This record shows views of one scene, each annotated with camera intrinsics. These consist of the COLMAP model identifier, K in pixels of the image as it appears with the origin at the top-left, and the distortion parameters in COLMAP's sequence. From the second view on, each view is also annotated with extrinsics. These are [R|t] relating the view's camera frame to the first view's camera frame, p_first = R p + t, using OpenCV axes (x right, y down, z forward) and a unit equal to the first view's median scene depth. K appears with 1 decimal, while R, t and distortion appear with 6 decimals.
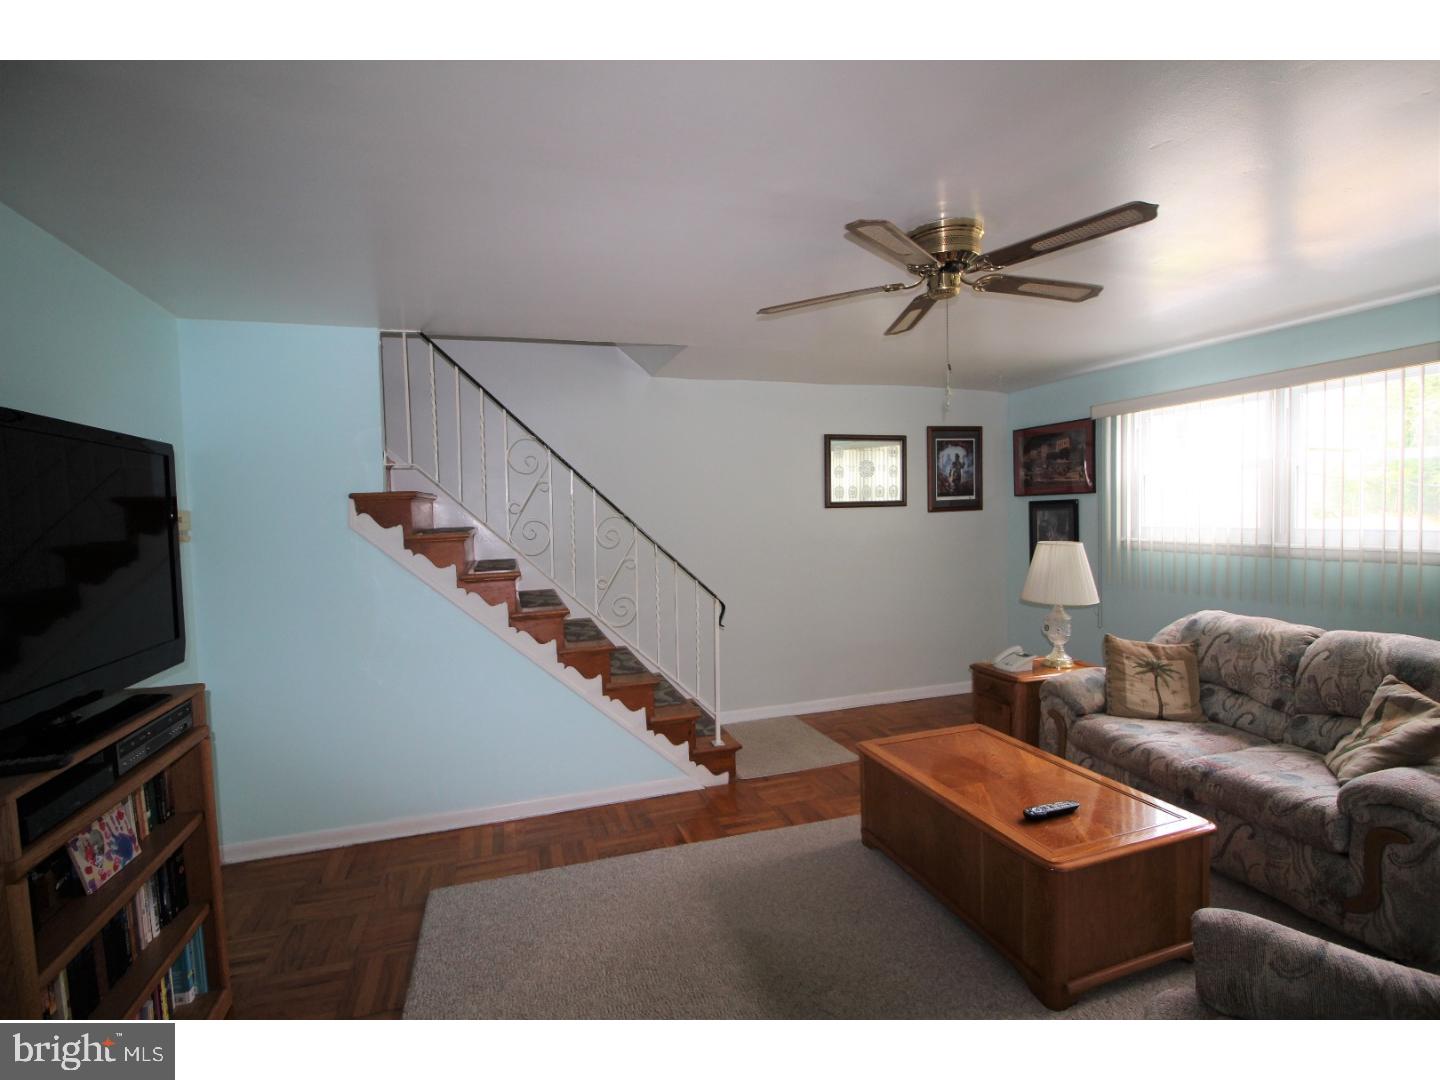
lens RADIAL K [[664.4, 0, 718.3], [0, 664.4, 540.1], [0, 0, 1]] dist [-0.002099, -0.009688]
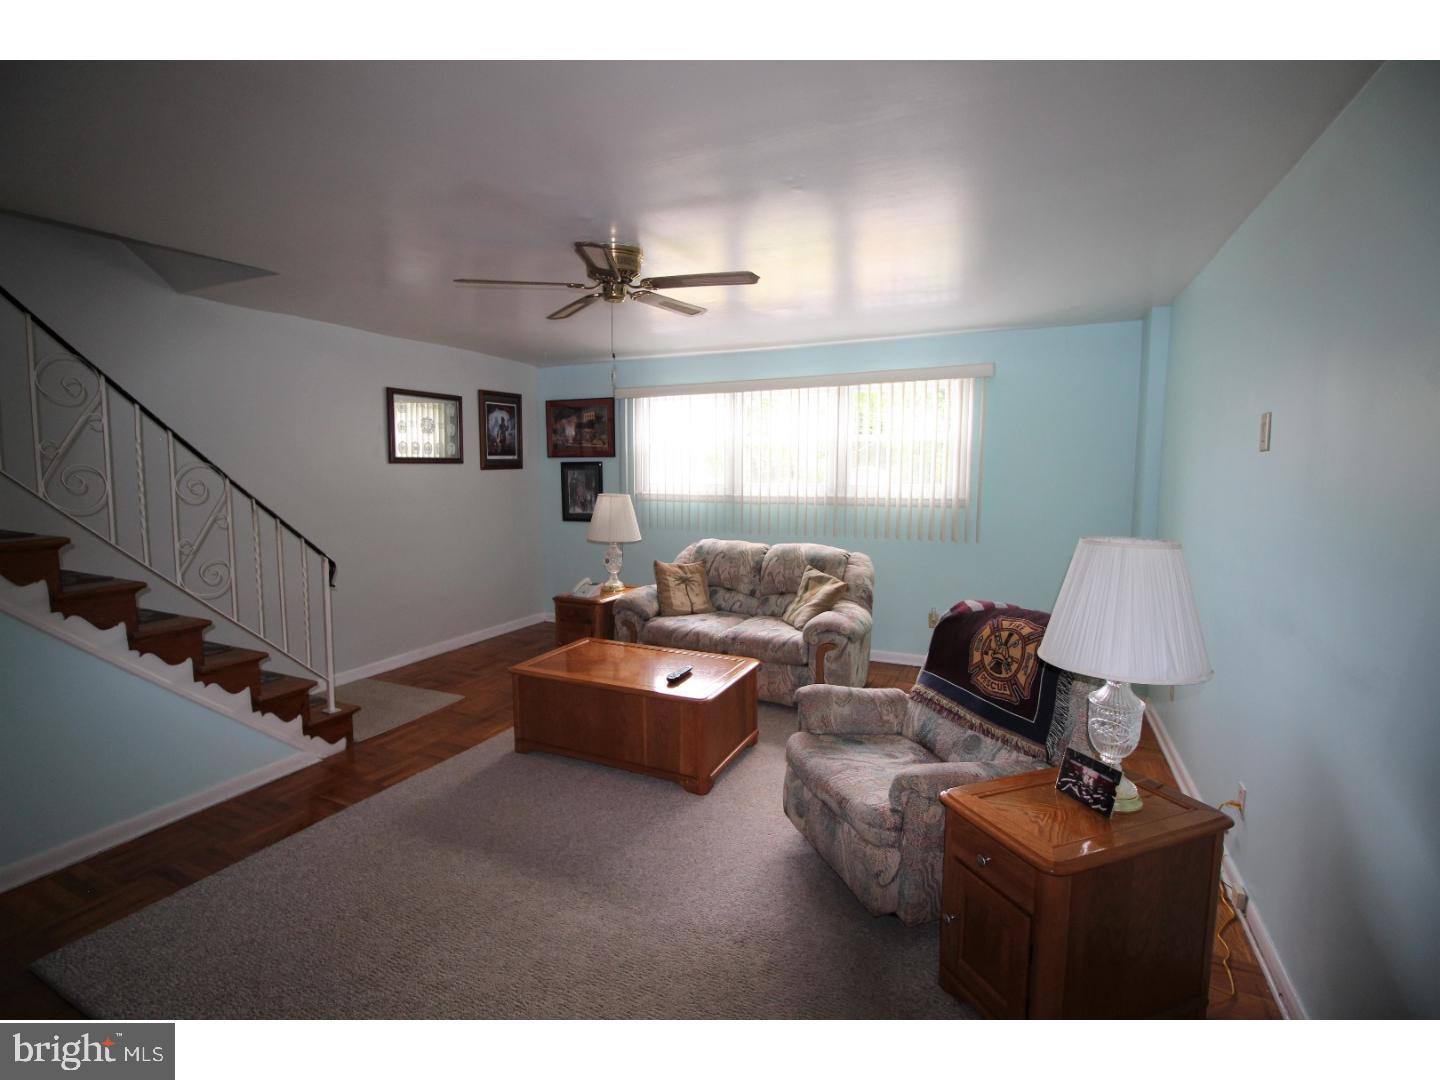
lens RADIAL K [[664.4, 0, 712.2], [0, 664.4, 528.8], [0, 0, 1]] dist [-0.002099, -0.009688]
pose [[0.690178, -0.043830, 0.722311, -0.316290], [0.013753, 0.998778, 0.047465, 0.012487], [-0.723509, -0.022826, 0.689938, -0.034904]]
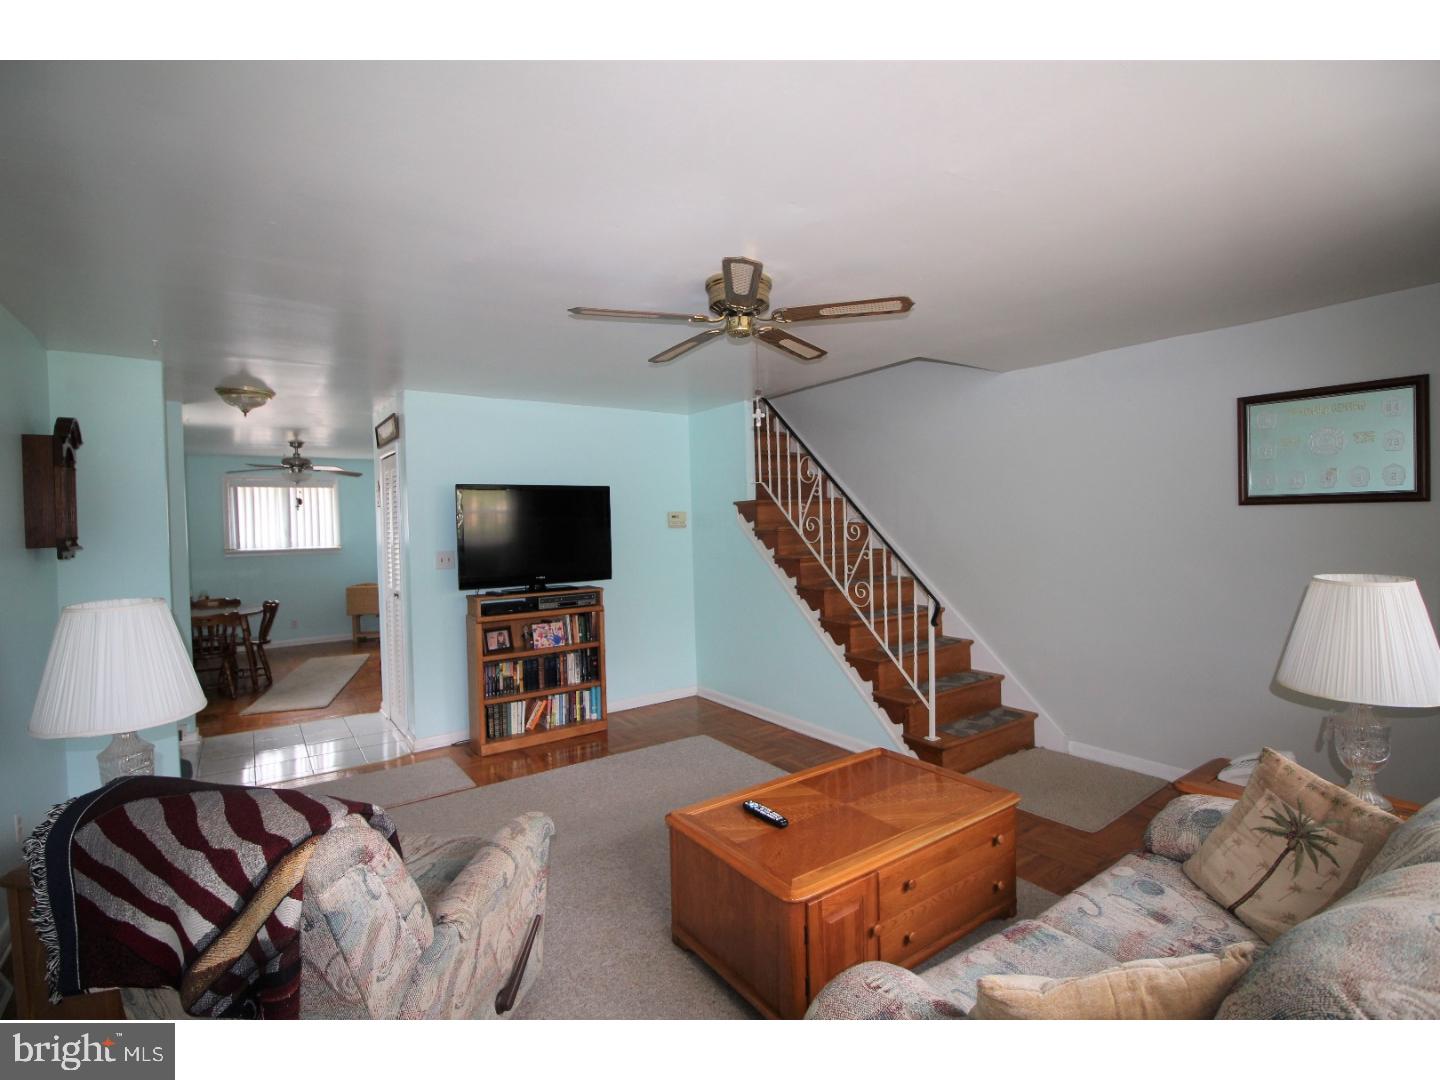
lens RADIAL K [[664.4, 0, 716.2], [0, 664.4, 531.0], [0, 0, 1]] dist [-0.002099, -0.009688]
pose [[0.297763, 0.035540, -0.953978, 0.930846], [-0.025075, 0.999253, 0.029400, -0.039338], [0.954311, 0.015166, 0.298432, 0.393277]]
